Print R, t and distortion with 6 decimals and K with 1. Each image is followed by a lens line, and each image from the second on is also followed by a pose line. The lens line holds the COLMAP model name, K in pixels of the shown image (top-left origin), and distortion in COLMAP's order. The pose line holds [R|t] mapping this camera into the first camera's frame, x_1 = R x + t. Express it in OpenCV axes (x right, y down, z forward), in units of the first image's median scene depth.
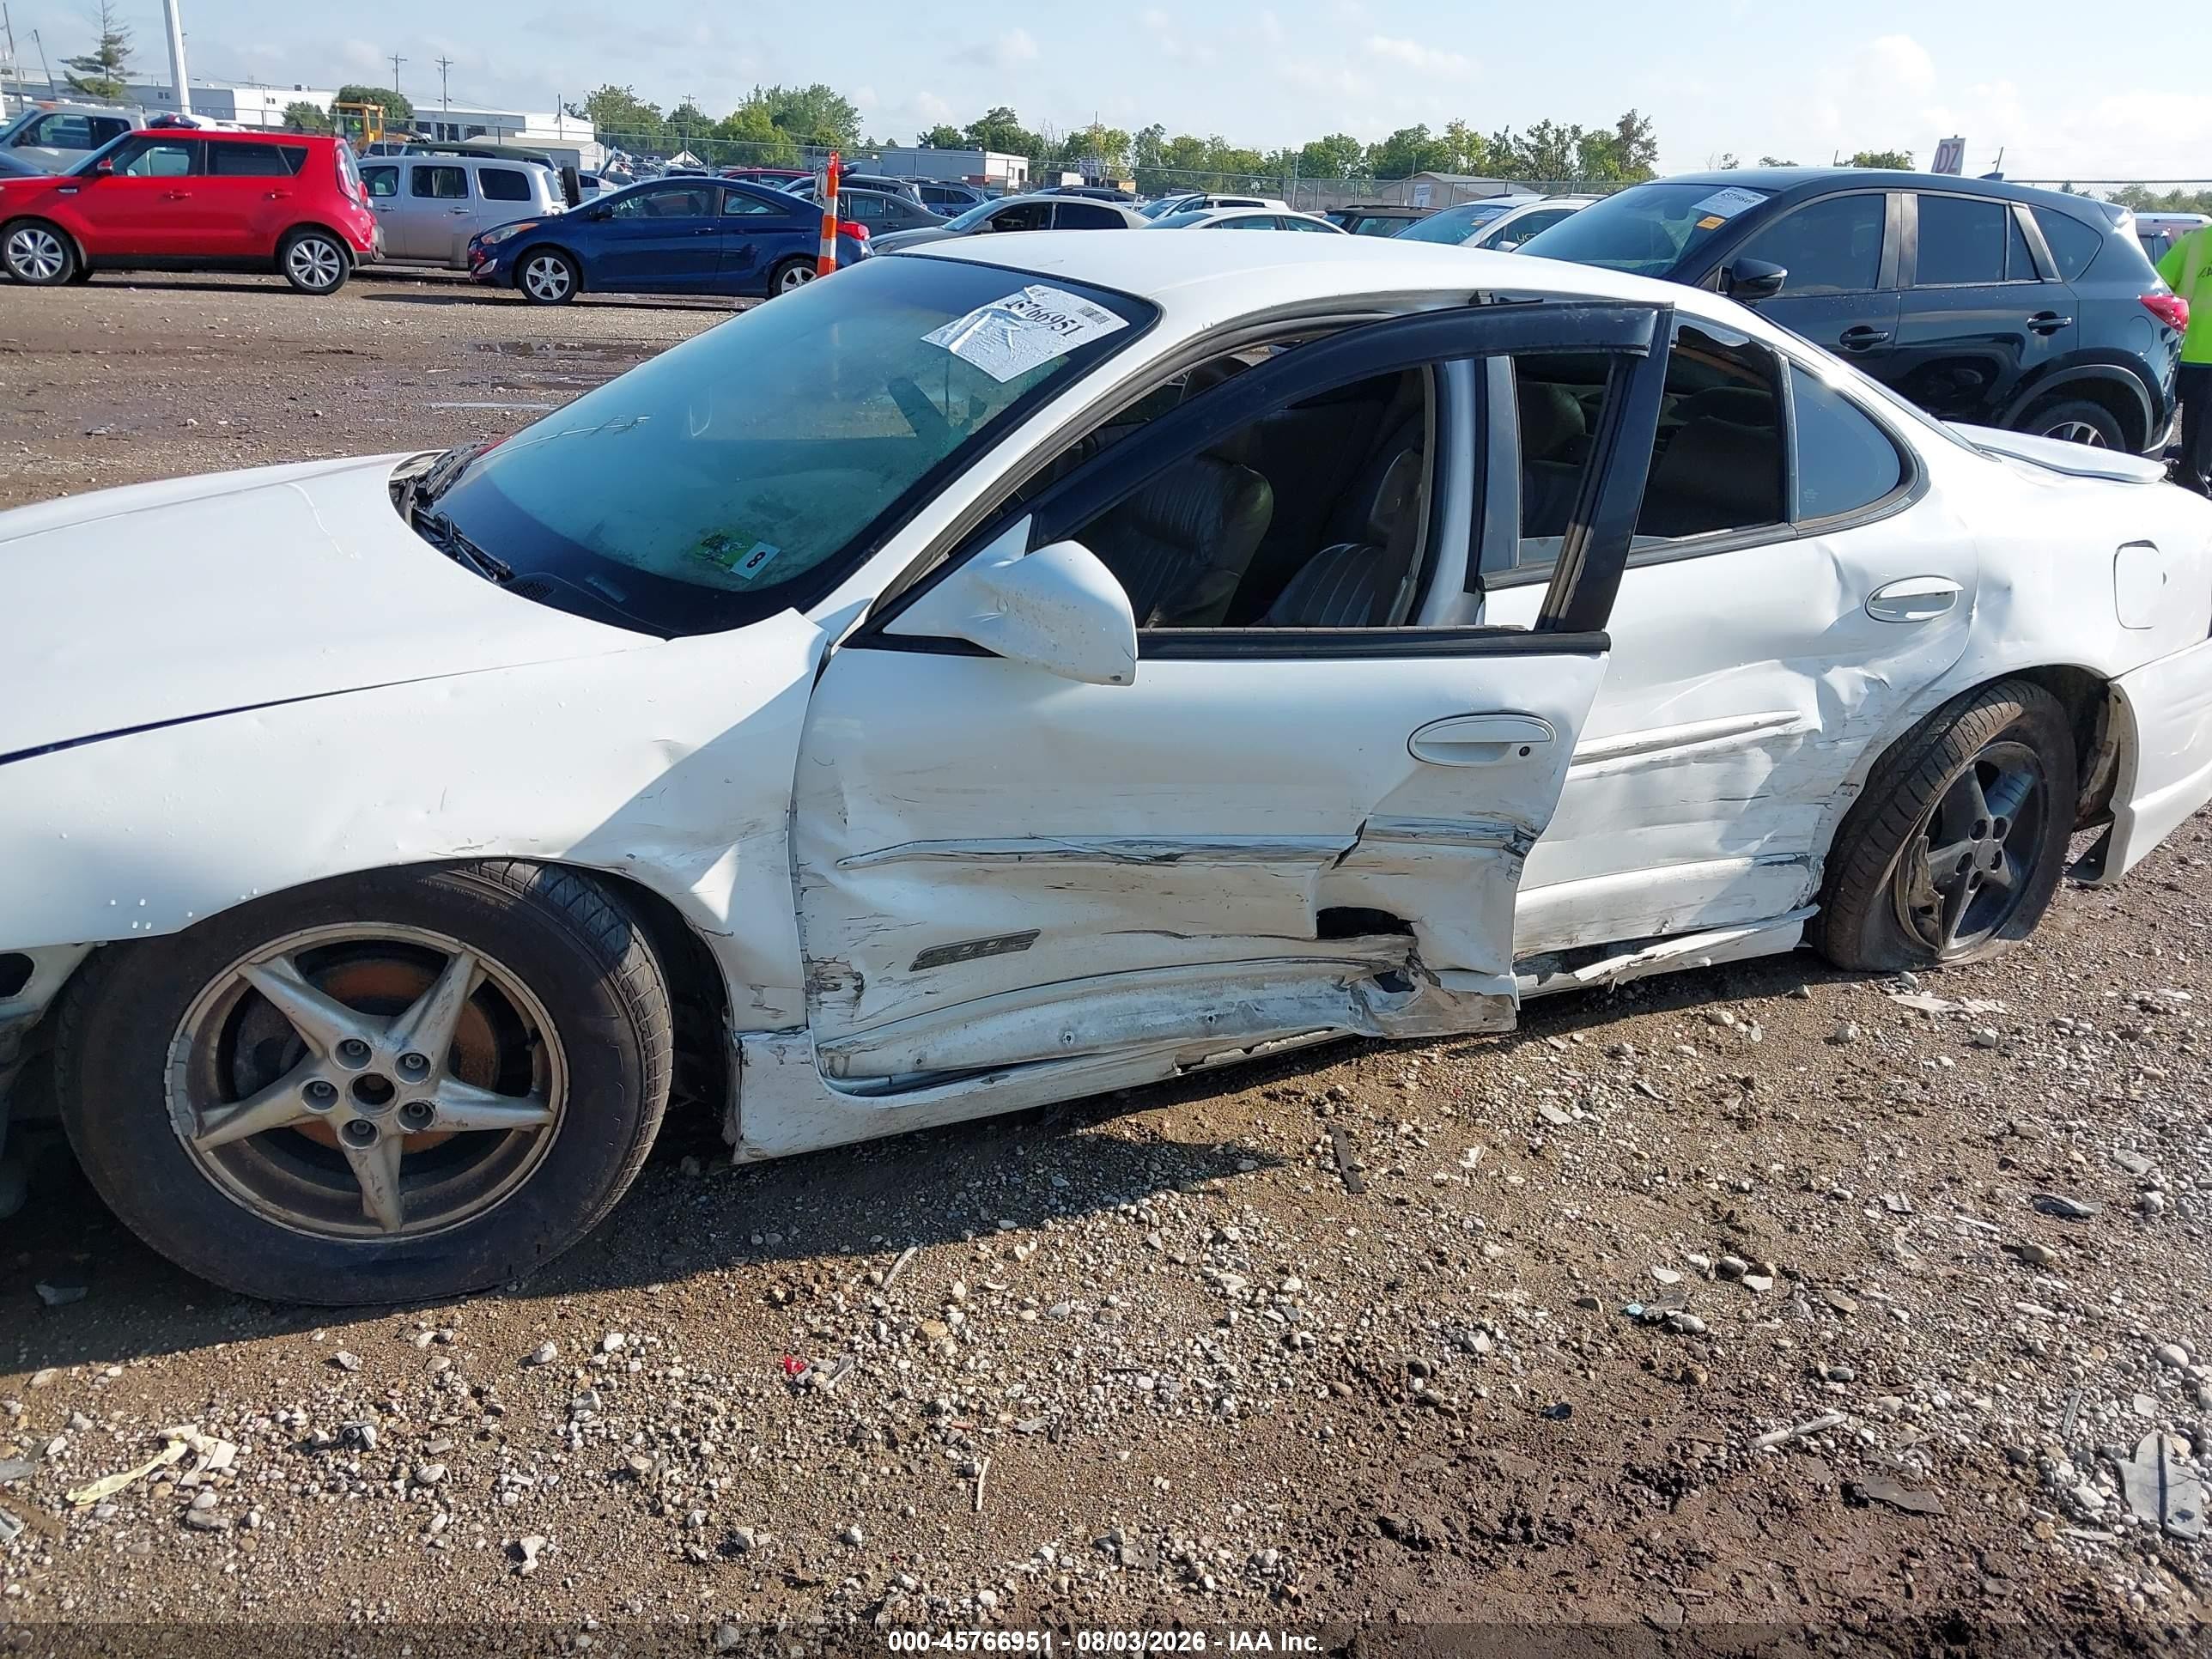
lens RADIAL K [[1745.0, 0, 1106.0], [0, 1745.0, 829.5], [0, 0, 1]] dist [-0.025212, 0.057300]
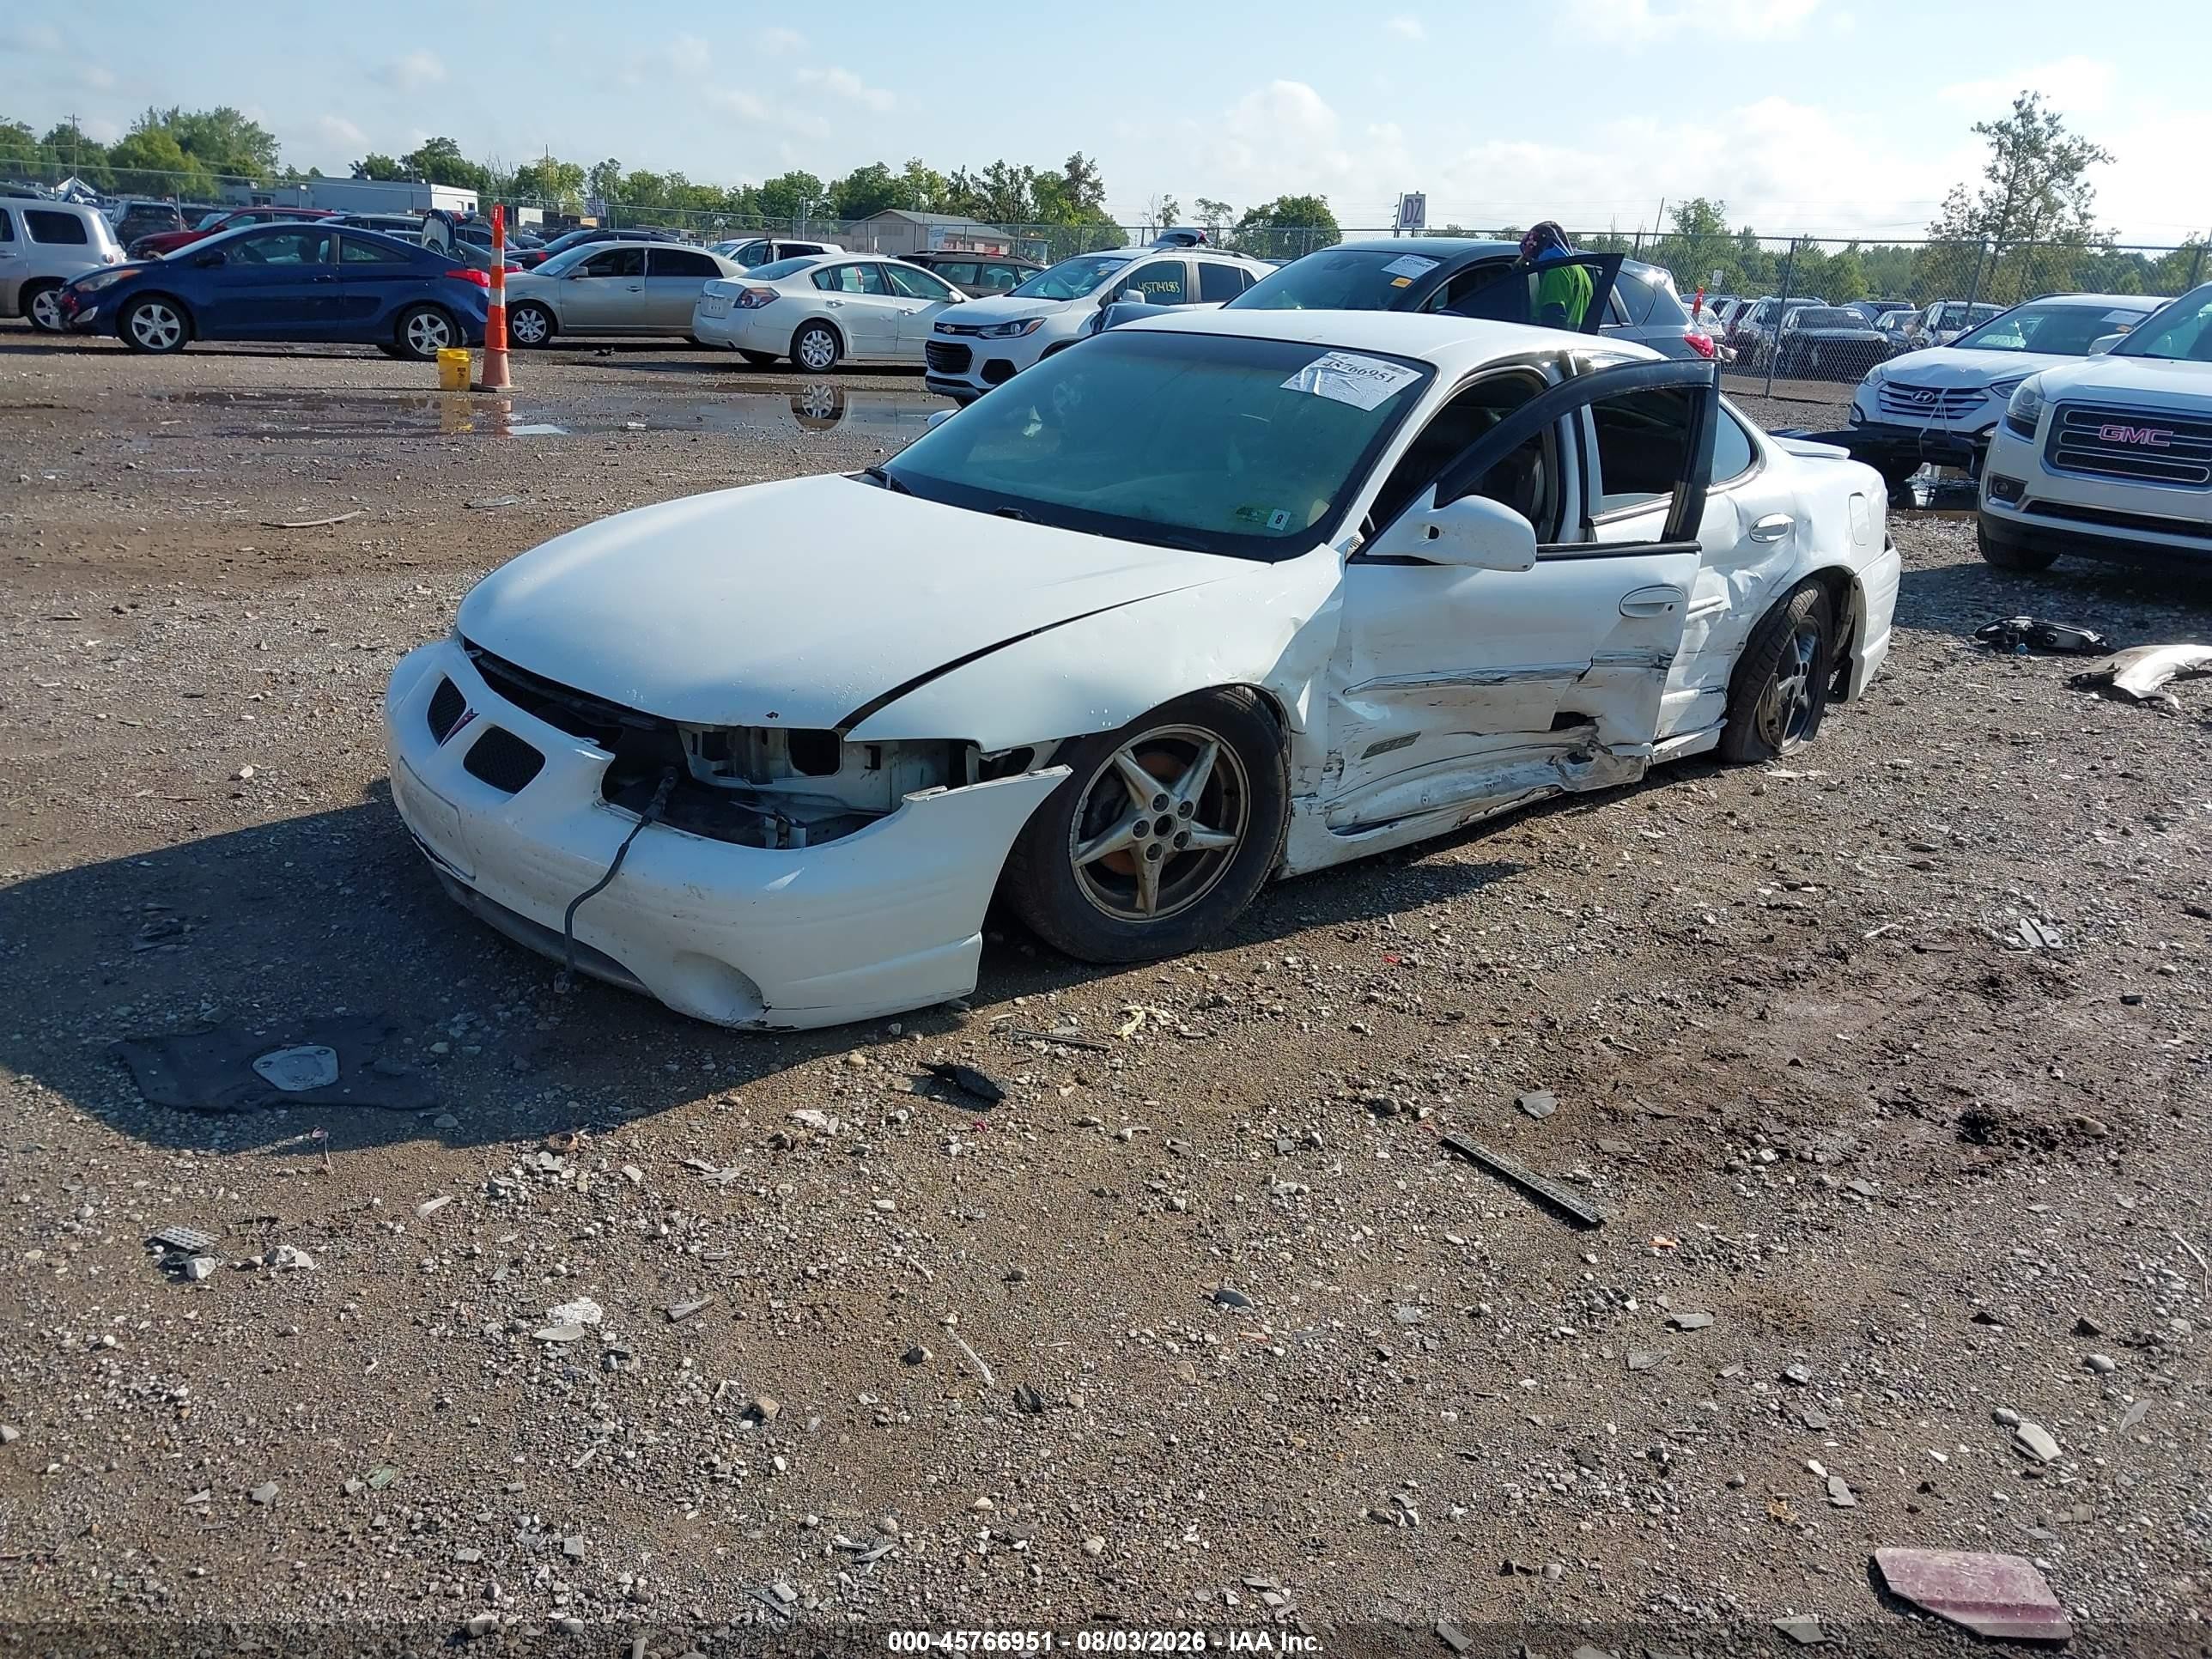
lens RADIAL K [[1737.9, 0, 1110.0], [0, 1737.9, 821.0], [0, 0, 1]] dist [0.009052, 0.002936]
pose [[0.957305, -0.088576, 0.275175, -0.745780], [0.094773, 0.995456, -0.009279, 0.122634], [-0.273103, 0.034962, 0.961349, -0.504956]]
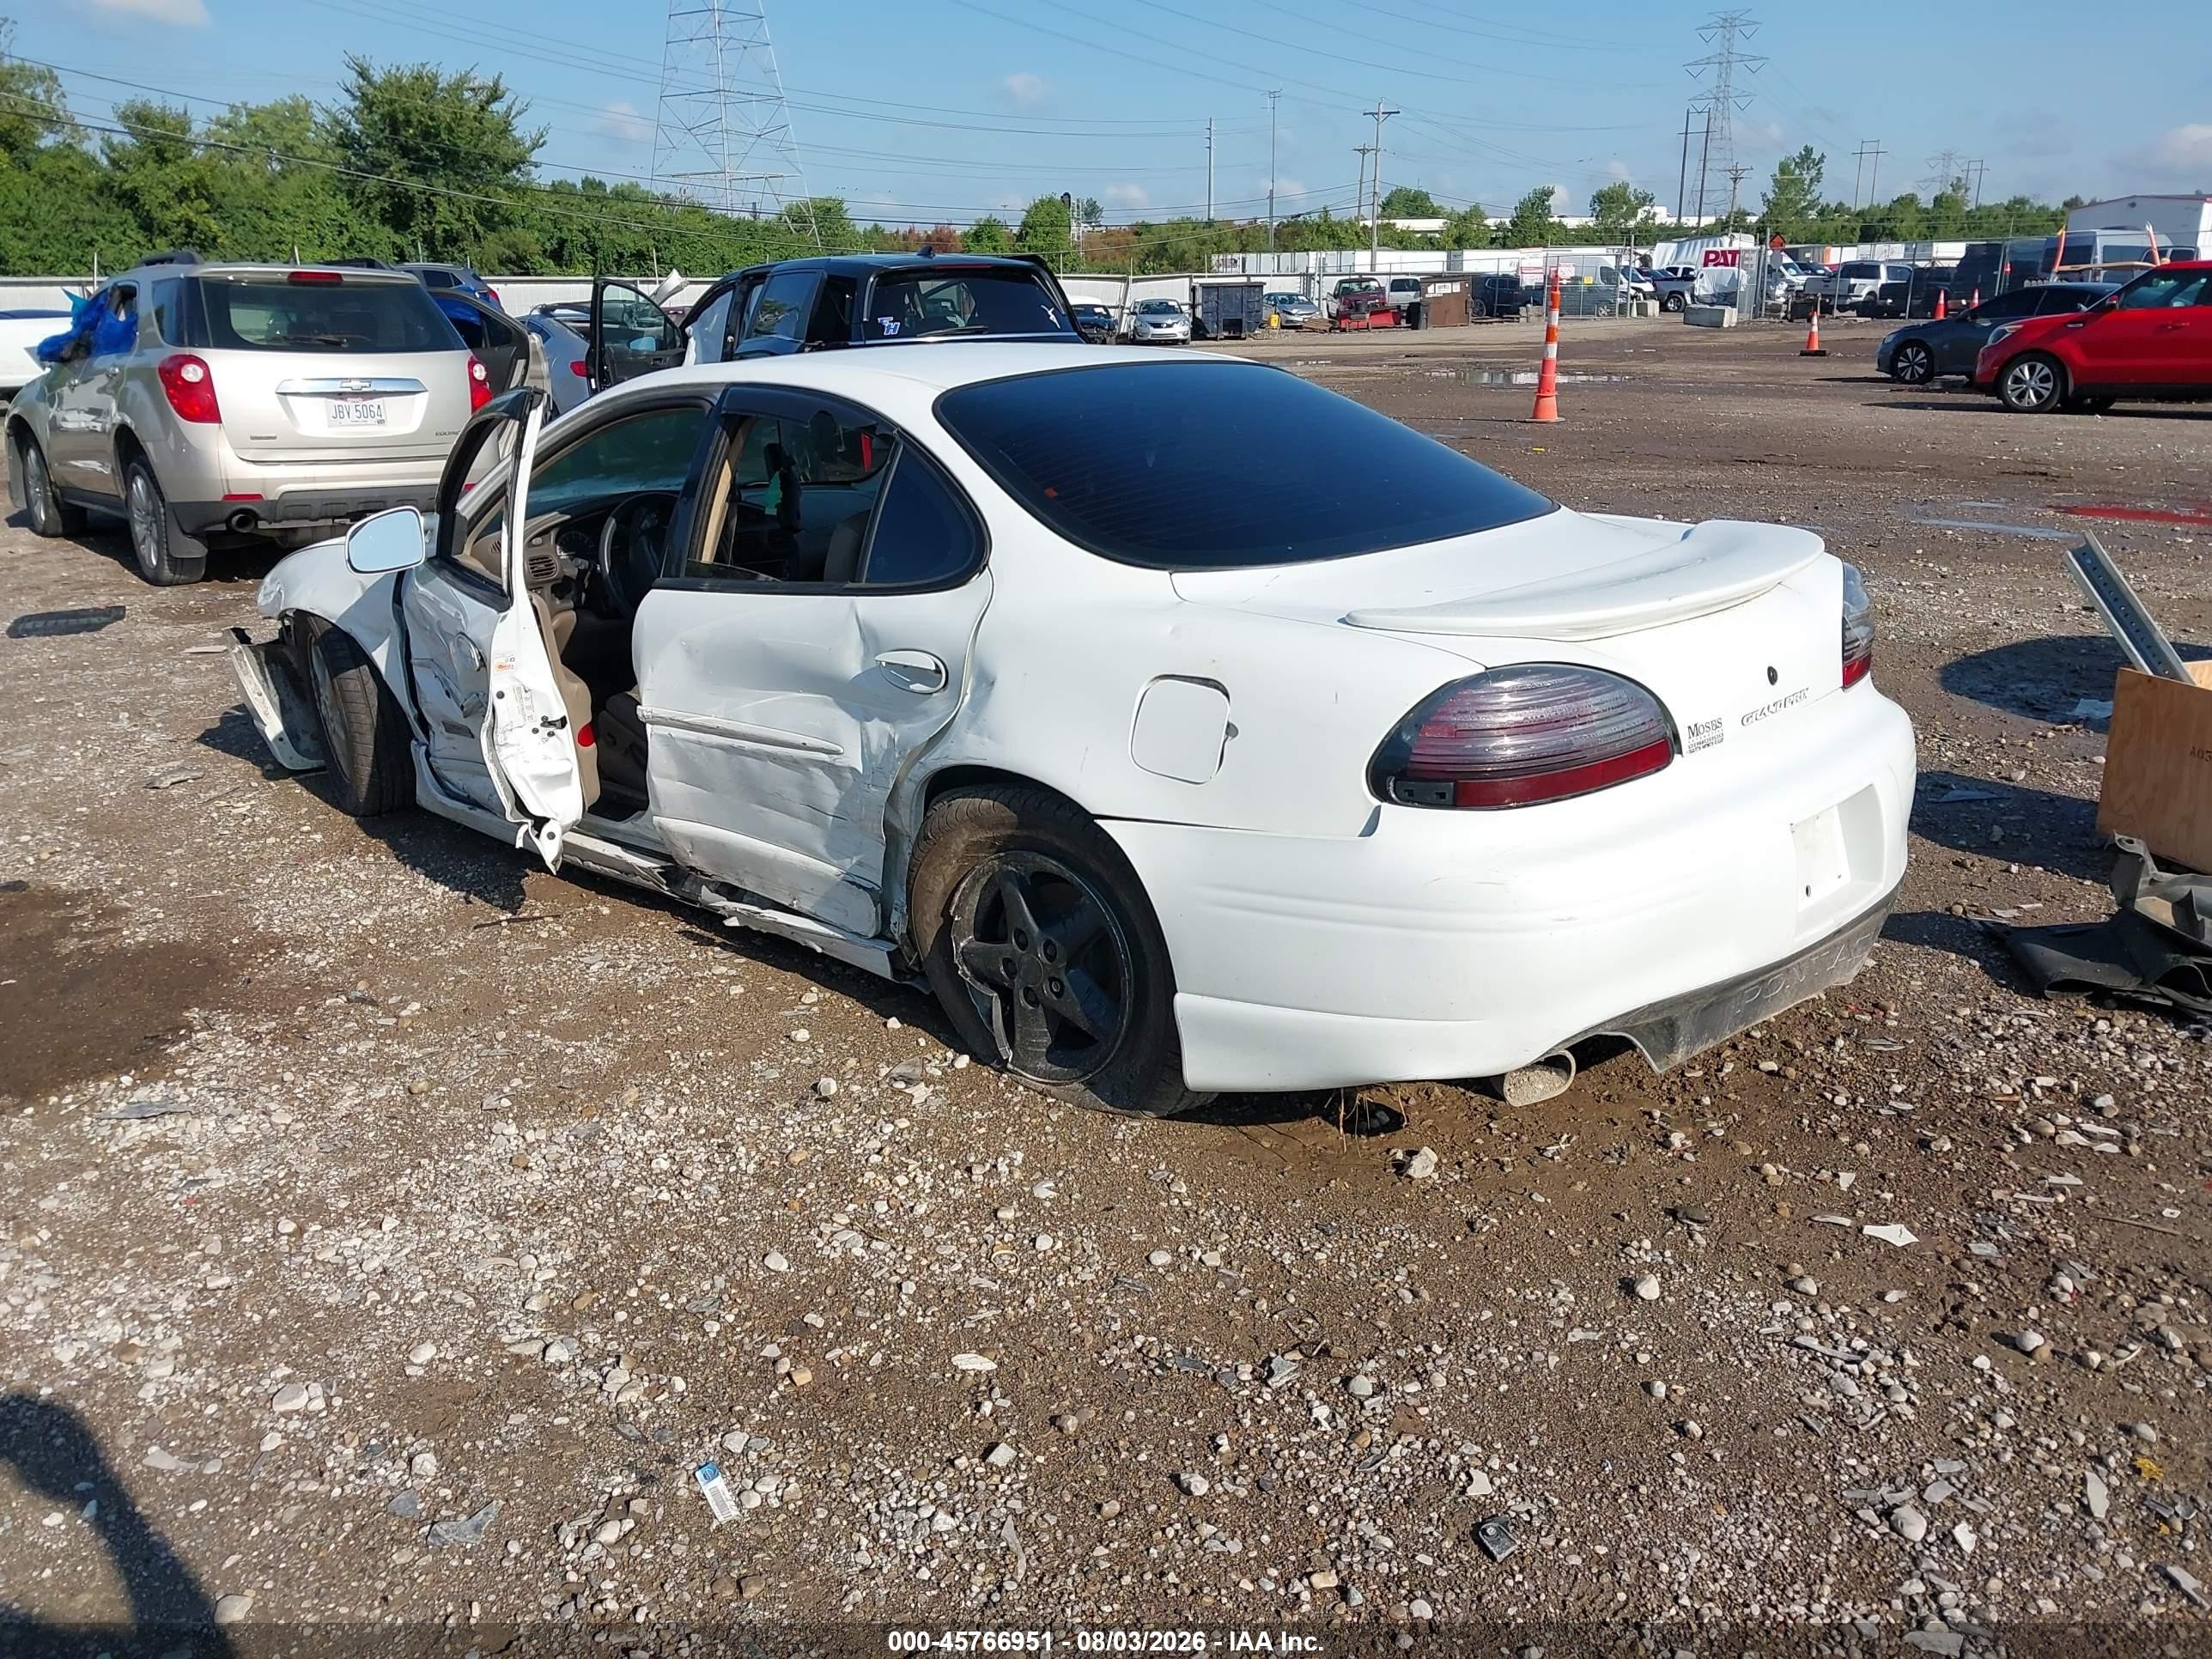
lens RADIAL K [[1752.0, 0, 1171.1], [0, 1752.0, 837.1], [0, 0, 1]] dist [0.026300, -0.000627]
pose [[0.354878, 0.222120, -0.908143, 1.772602], [-0.285816, 0.950637, 0.120824, -0.245355], [0.890152, 0.216684, 0.400846, 0.871410]]
